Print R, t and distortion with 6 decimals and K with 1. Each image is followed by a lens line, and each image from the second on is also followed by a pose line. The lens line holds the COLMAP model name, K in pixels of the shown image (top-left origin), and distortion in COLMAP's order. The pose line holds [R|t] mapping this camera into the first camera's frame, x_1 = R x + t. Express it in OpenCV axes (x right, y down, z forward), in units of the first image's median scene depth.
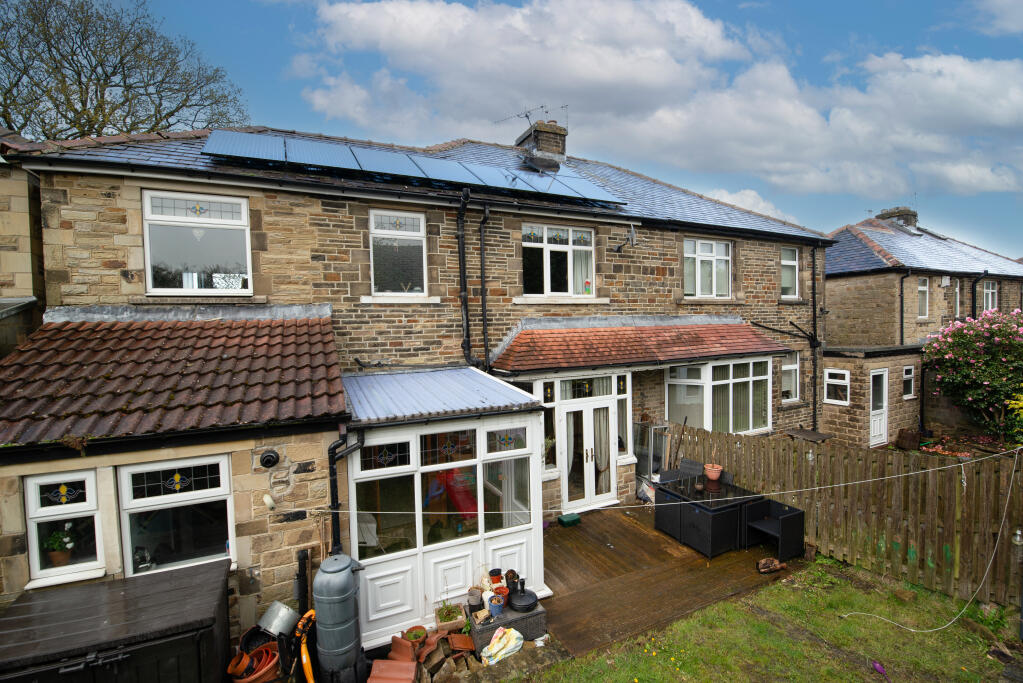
lens RADIAL K [[448.9, 0, 518.5], [0, 448.9, 338.1], [0, 0, 1]] dist [-0.000009, -0.010473]
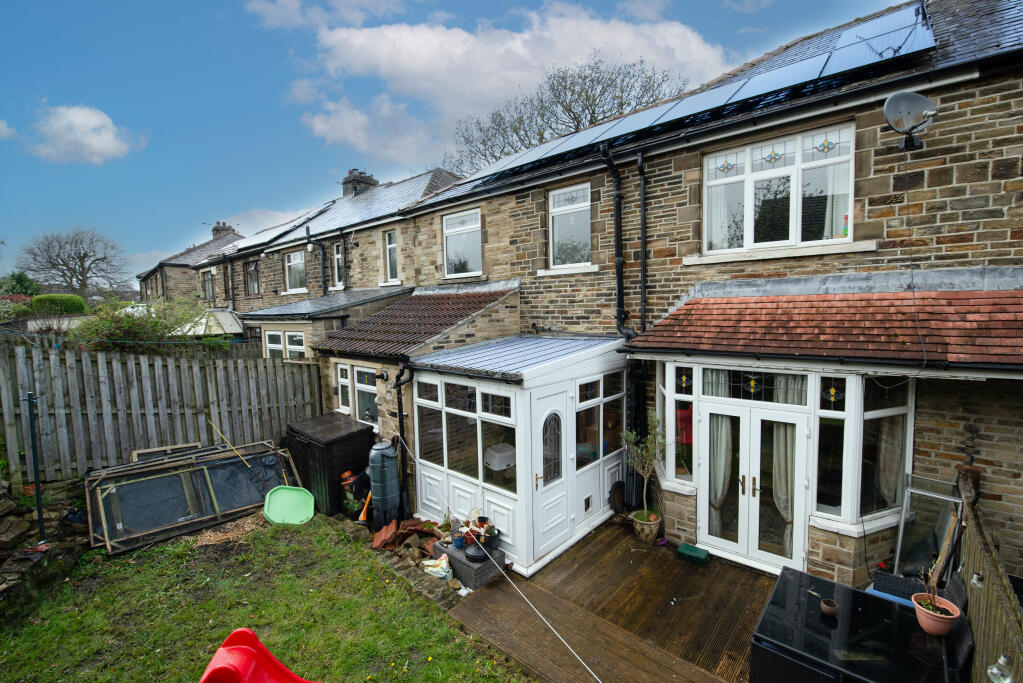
lens RADIAL K [[448.9, 0, 518.5], [0, 448.9, 338.1], [0, 0, 1]] dist [-0.000009, -0.010473]
pose [[0.385617, 0.077905, -0.919364, 0.670110], [-0.013094, 0.996791, 0.078974, -0.007895], [0.922566, -0.018416, 0.385399, 0.461281]]
